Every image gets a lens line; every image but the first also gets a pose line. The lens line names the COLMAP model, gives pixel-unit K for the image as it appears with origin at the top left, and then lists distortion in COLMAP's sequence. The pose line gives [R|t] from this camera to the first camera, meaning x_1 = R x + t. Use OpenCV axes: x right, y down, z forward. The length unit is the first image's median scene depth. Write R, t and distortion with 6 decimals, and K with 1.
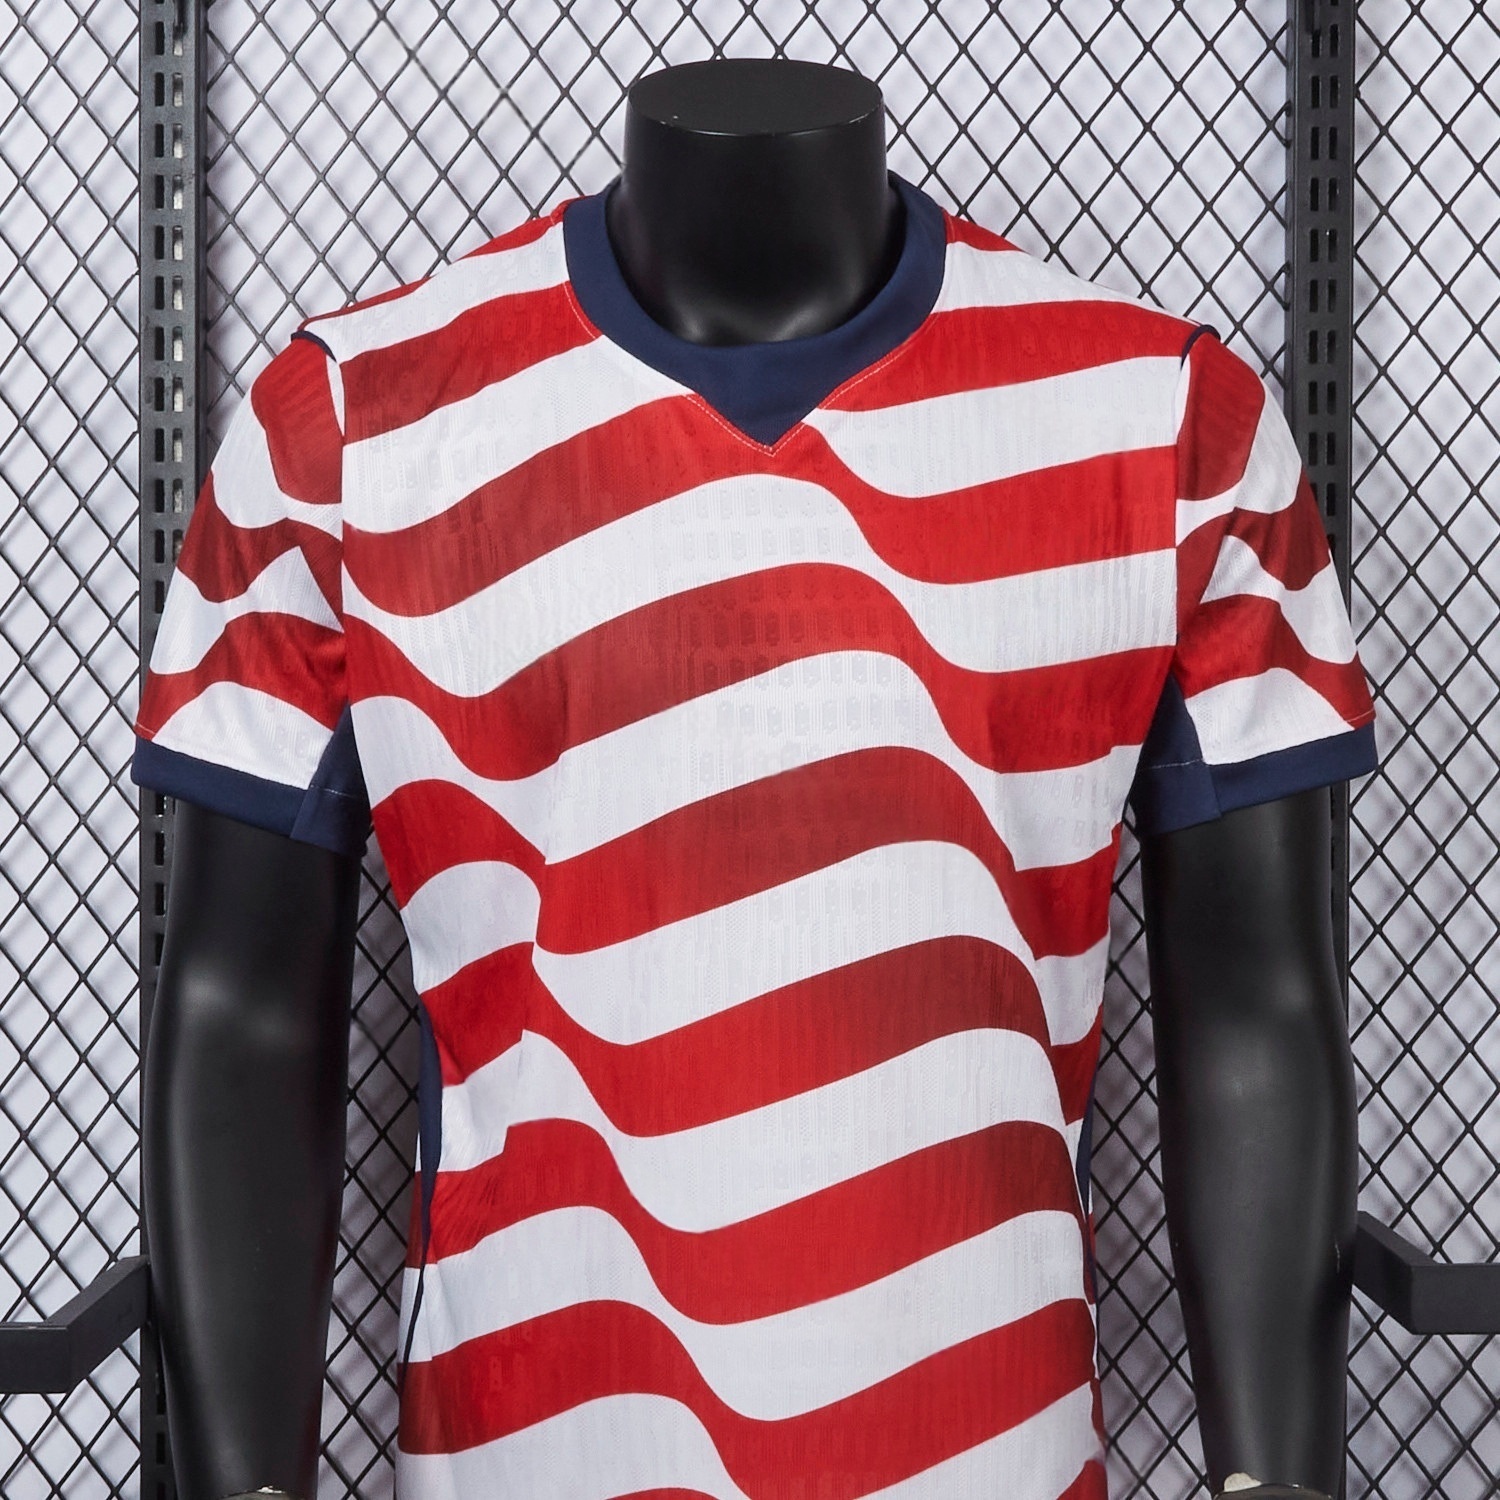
lens RADIAL K [[2467.3, 0, 754.4], [0, 2467.3, 786.3], [0, 0, 1]] dist [-0.000430, -0.055644]
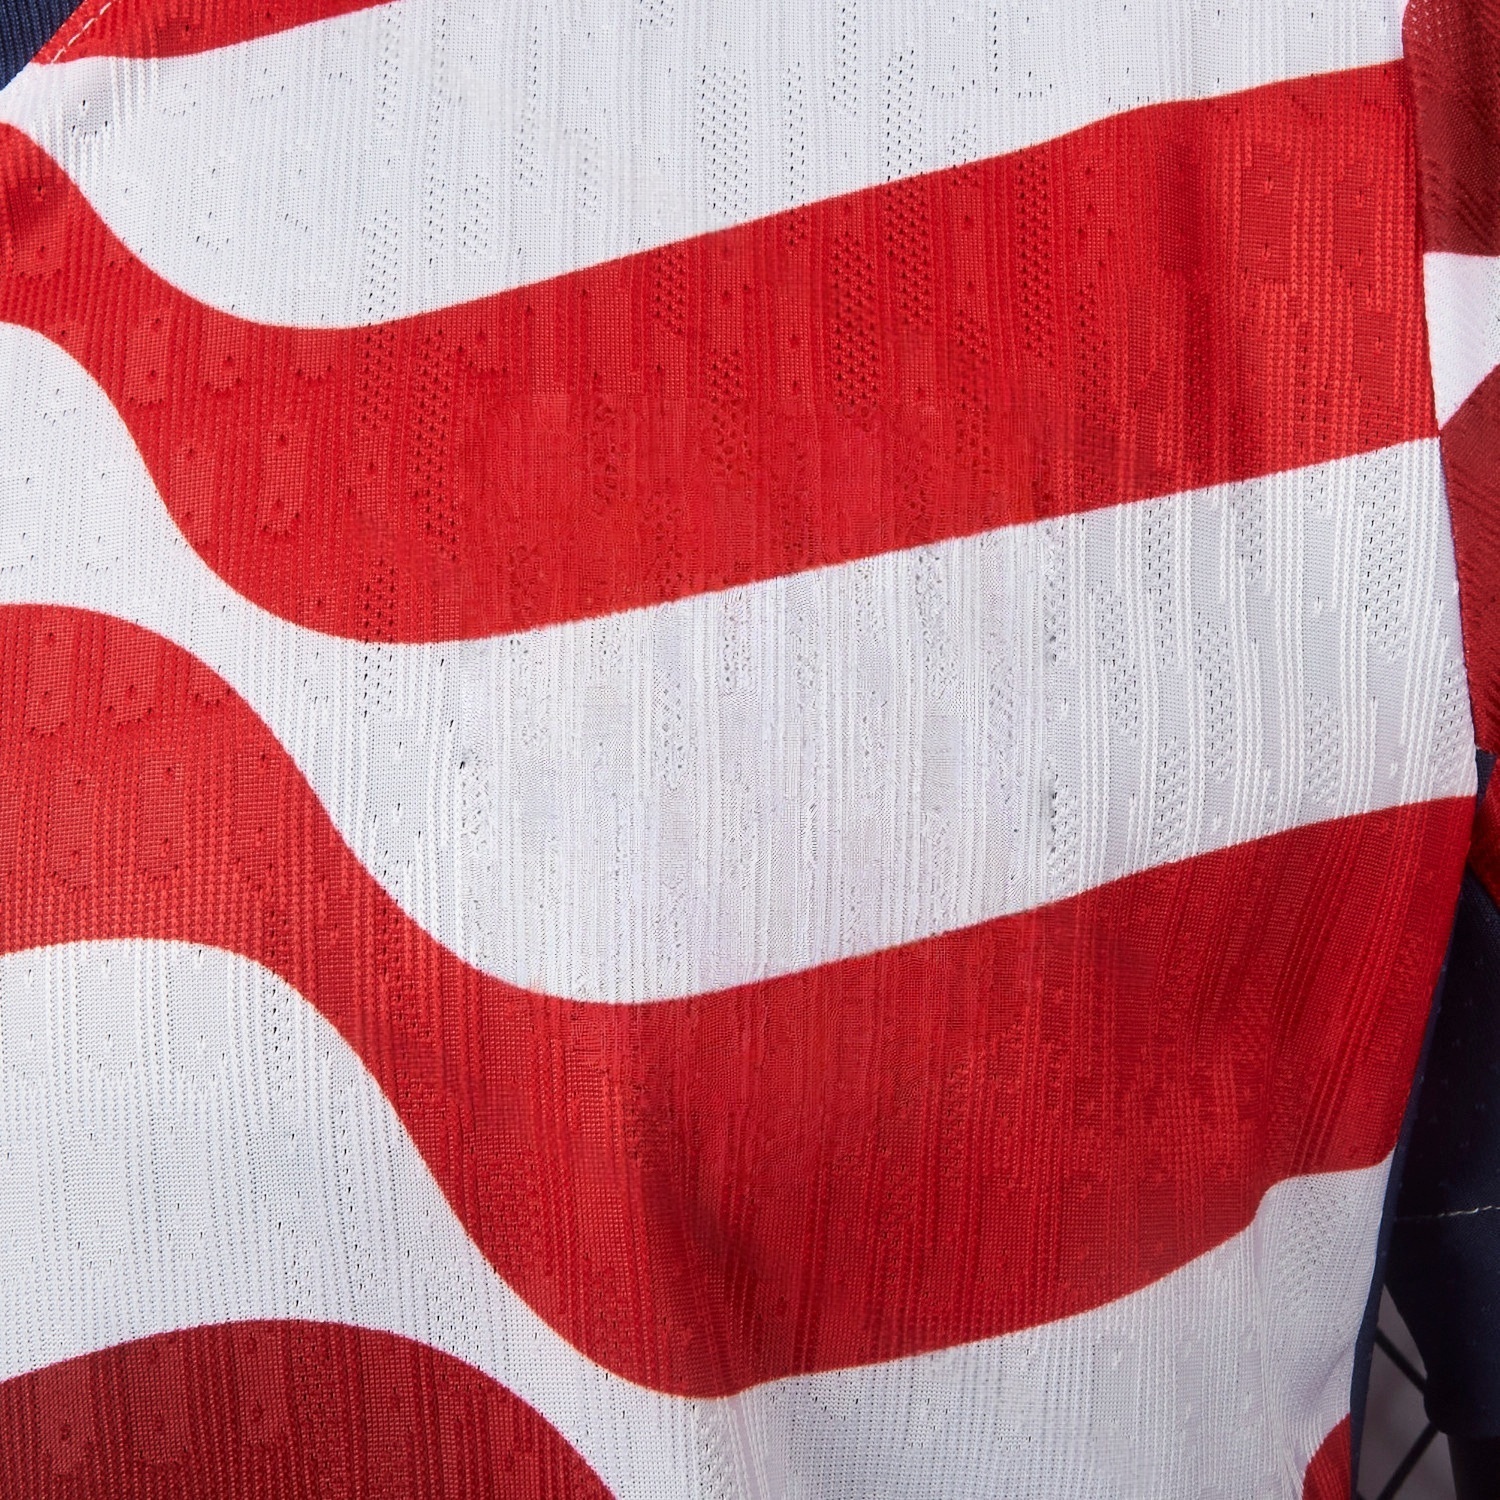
lens RADIAL K [[2108.8, 0, 748.8], [0, 2108.8, 799.8], [0, 0, 1]] dist [-0.000199, -0.071268]
pose [[0.974514, -0.079447, -0.209789, 0.145994], [0.069633, 0.996122, -0.053770, -0.051189], [0.213248, 0.037791, 0.976267, 0.778507]]
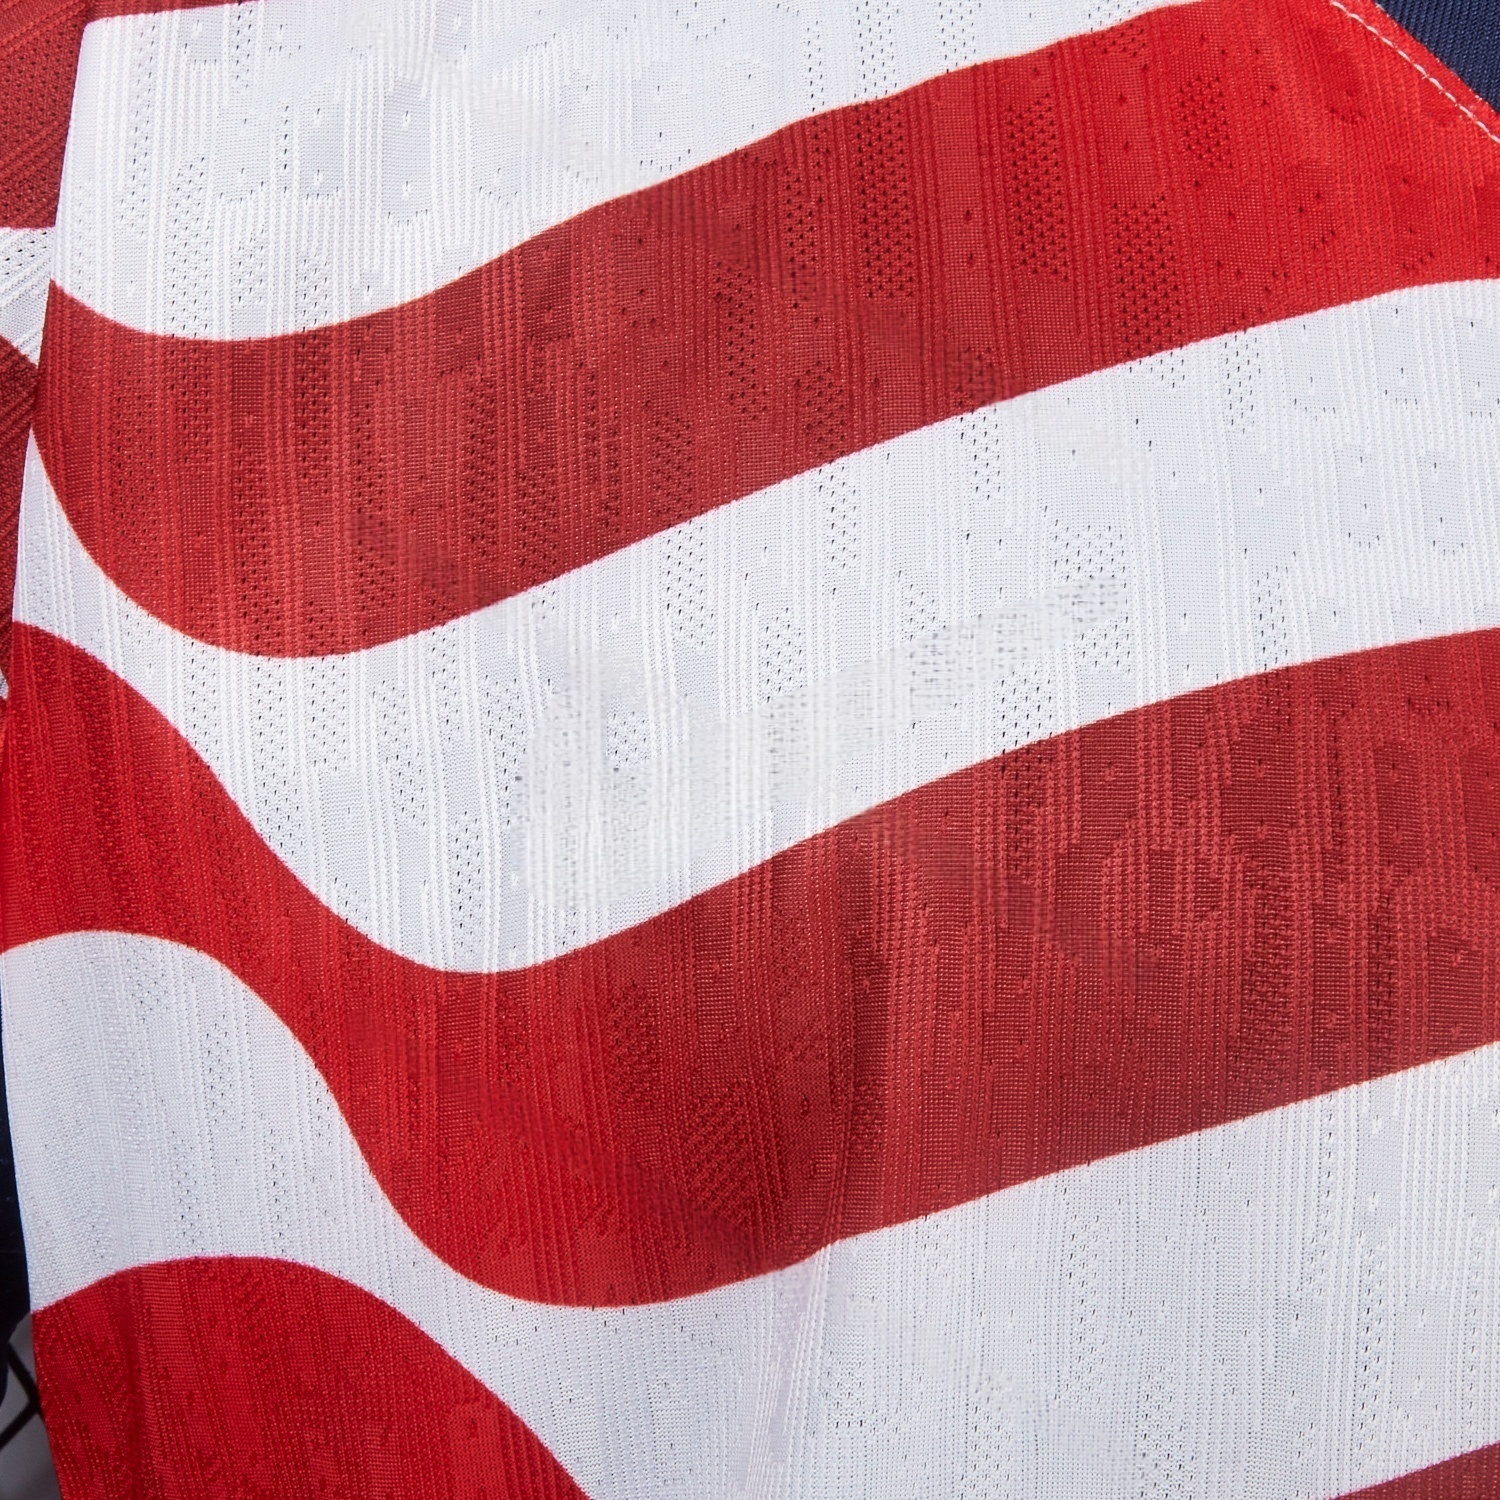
lens RADIAL K [[2108.8, 0, 748.8], [0, 2108.8, 799.8], [0, 0, 1]] dist [-0.000199, -0.071268]
pose [[0.986176, 0.101691, 0.130829, -0.115552], [-0.090556, 0.991957, -0.088433, -0.037083], [-0.138769, 0.075363, 0.987453, 0.766057]]
